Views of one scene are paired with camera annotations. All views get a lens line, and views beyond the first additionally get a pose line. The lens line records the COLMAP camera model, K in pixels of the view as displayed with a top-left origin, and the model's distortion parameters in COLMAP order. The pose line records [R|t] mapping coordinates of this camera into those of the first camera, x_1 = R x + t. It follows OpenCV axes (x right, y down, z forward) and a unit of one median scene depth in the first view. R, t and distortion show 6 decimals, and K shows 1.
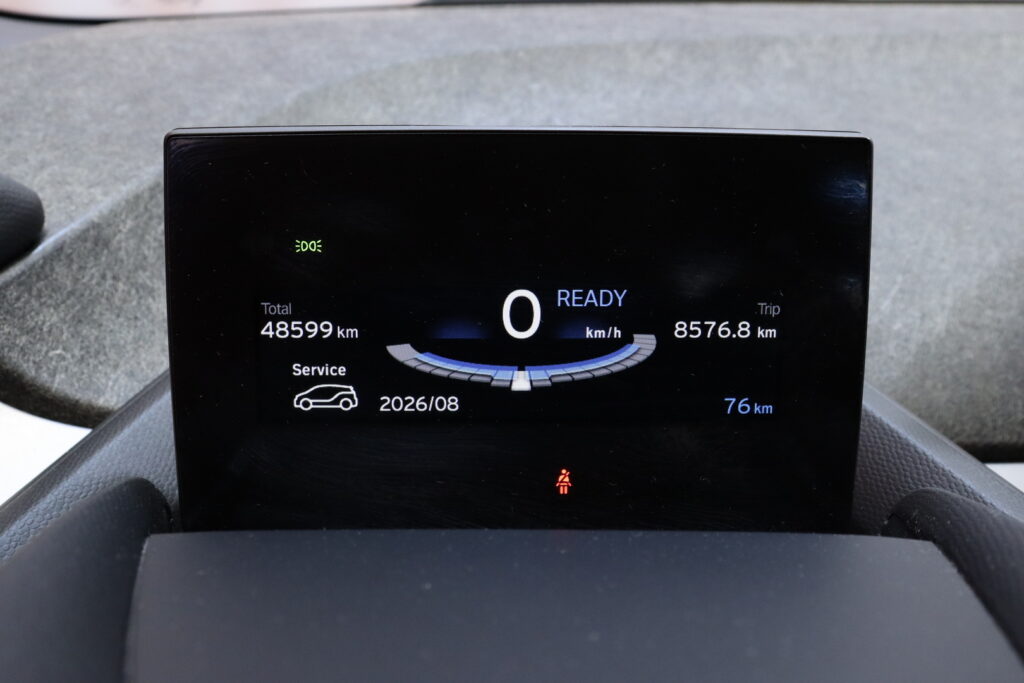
lens RADIAL K [[1110.8, 0, 509.9], [0, 1110.8, 337.8], [0, 0, 1]] dist [-0.065994, 0.000000]
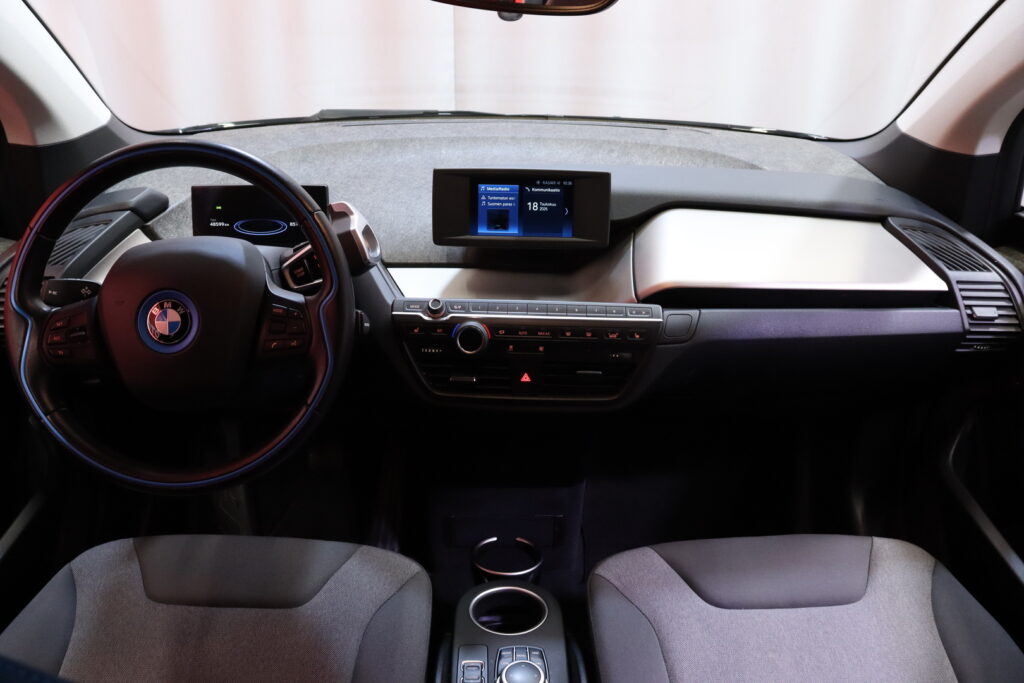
lens RADIAL K [[820.7, 0, 497.9], [0, 820.7, 343.4], [0, 0, 1]] dist [-0.173166, 0.140639]
pose [[0.999840, 0.012475, -0.012815, 1.109461], [-0.011583, 0.997655, 0.067454, 0.264861], [0.013627, -0.067295, 0.997640, -2.598591]]
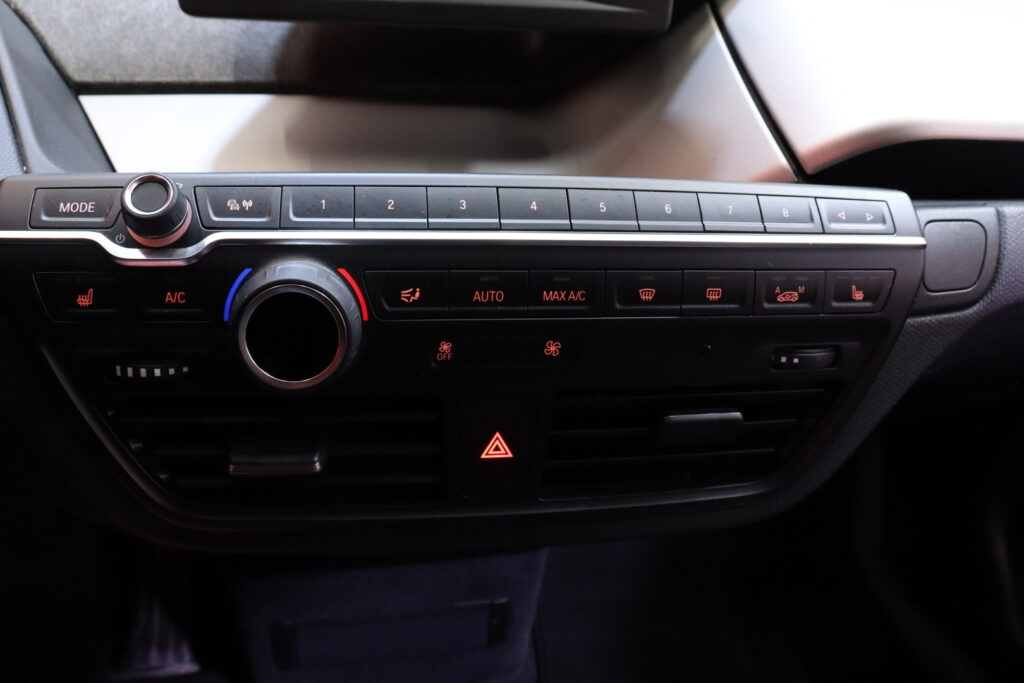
lens RADIAL K [[820.7, 0, 496.3], [0, 820.7, 332.4], [0, 0, 1]] dist [-0.173166, 0.140639]
pose [[0.984561, -0.028763, 0.172665, 1.020987], [-0.008052, 0.977922, 0.208817, 0.295074], [-0.174859, -0.206983, 0.962591, -0.226637]]
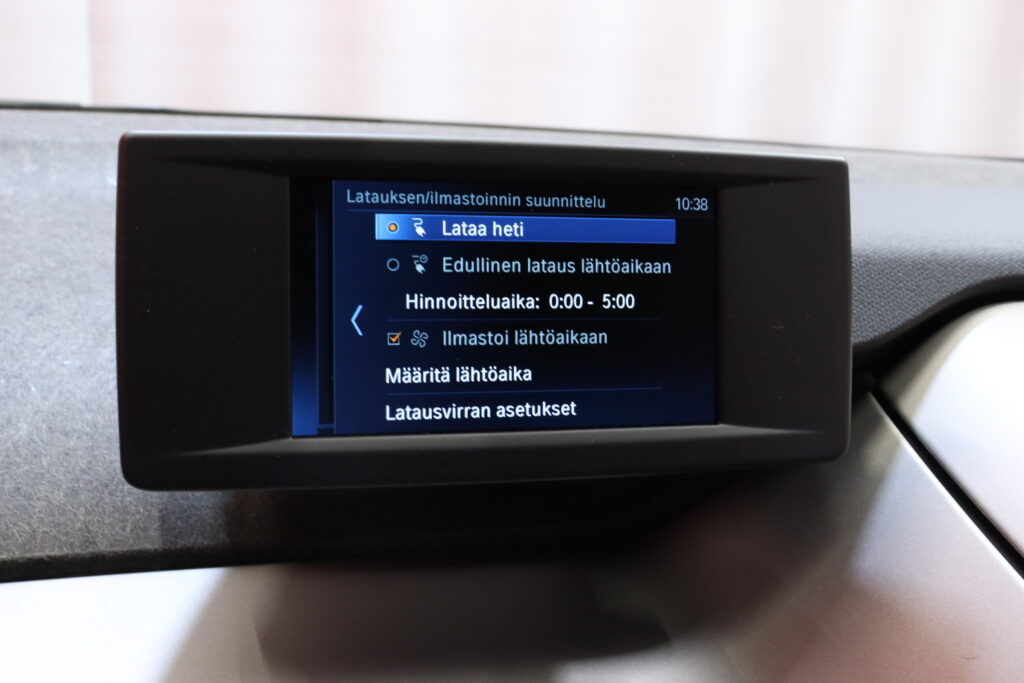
lens RADIAL K [[1184.8, 0, 513.8], [0, 1184.8, 341.0], [0, 0, 1]] dist [-0.047662, 0.000000]
pose [[0.957431, -0.015519, 0.288244, 0.797002], [0.054811, 0.990161, -0.128749, 0.098314], [-0.283410, 0.139067, 0.948862, -0.068074]]
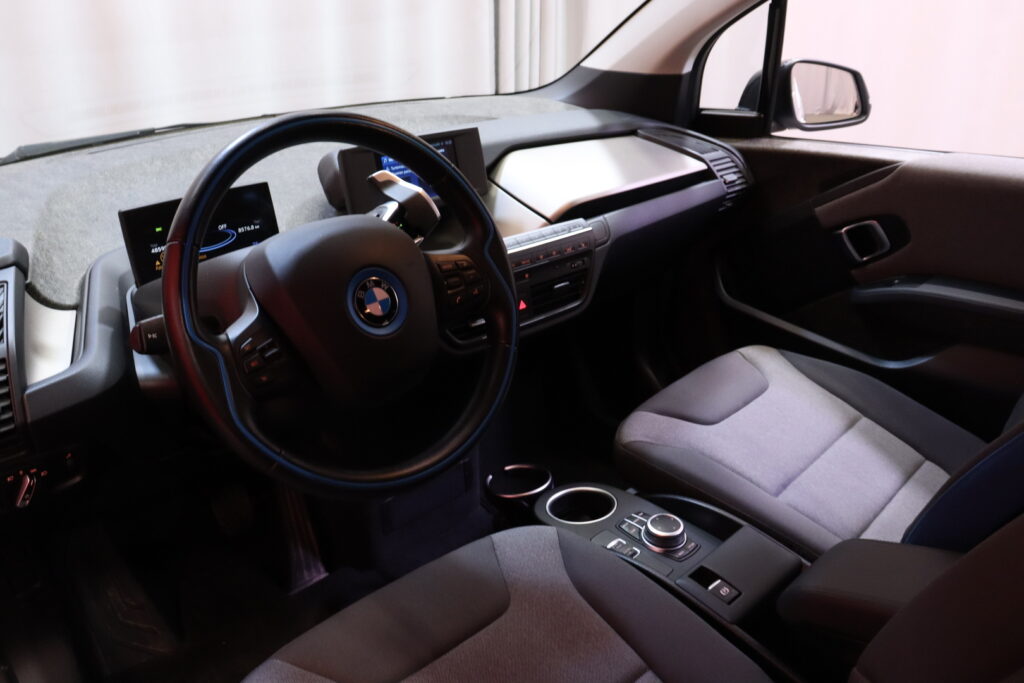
lens RADIAL K [[820.7, 0, 506.8], [0, 820.7, 342.0], [0, 0, 1]] dist [-0.173166, 0.140639]
pose [[0.744526, -0.291260, 0.600708, -1.111221], [0.267060, 0.954616, 0.131858, 0.278887], [-0.611850, 0.062253, 0.788520, -2.173479]]
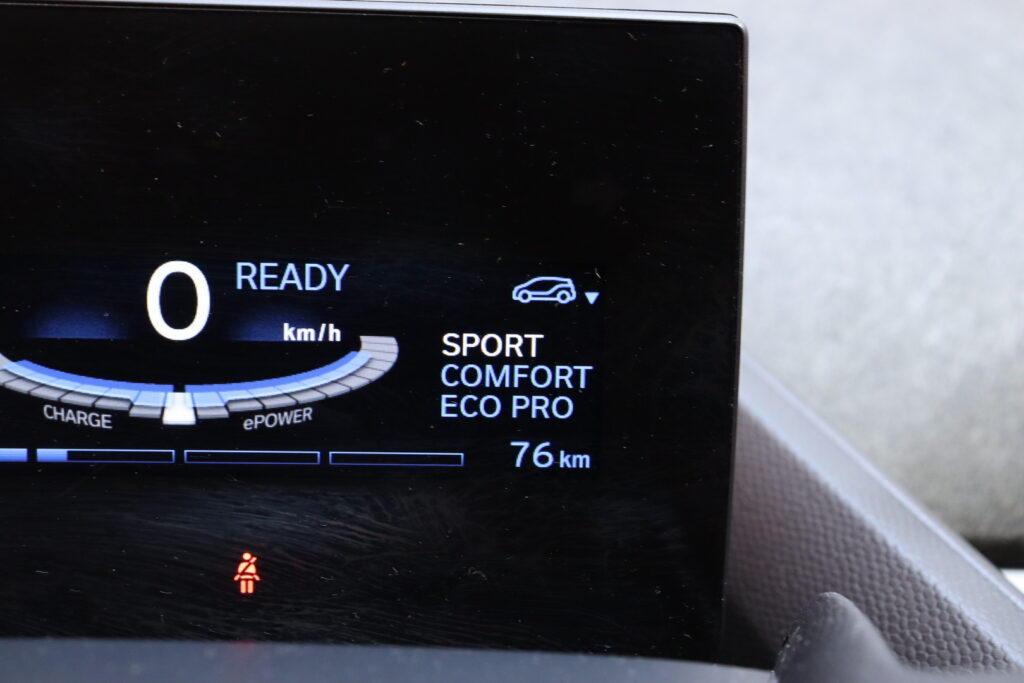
lens RADIAL K [[1967.4, 0, 505.3], [0, 1967.4, 340.8], [0, 0, 1]] dist [0.161451, 0.000000]
pose [[0.999845, 0.015985, 0.007430, 0.181443], [-0.015910, 0.999822, -0.010120, 0.009191], [-0.007591, 0.010001, 0.999921, -0.102508]]
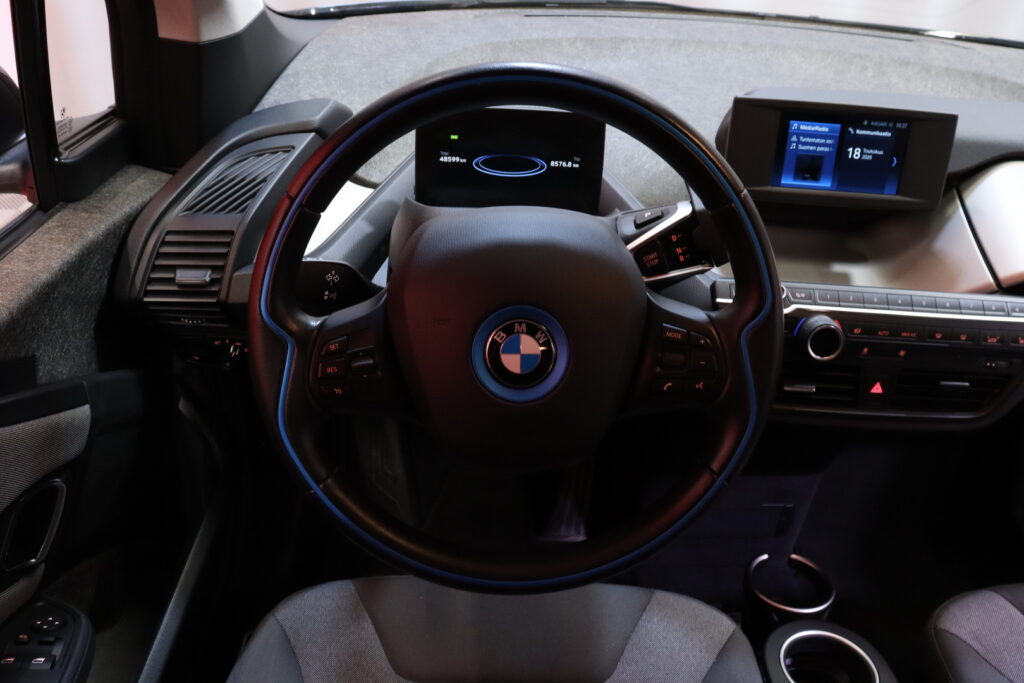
lens RADIAL K [[820.7, 0, 509.2], [0, 820.7, 342.4], [0, 0, 1]] dist [-0.173166, 0.140639]
pose [[0.999088, 0.041630, 0.009527, 0.007538], [-0.042705, 0.975924, 0.213891, 0.000409], [-0.000393, -0.214102, 0.976811, -1.736424]]
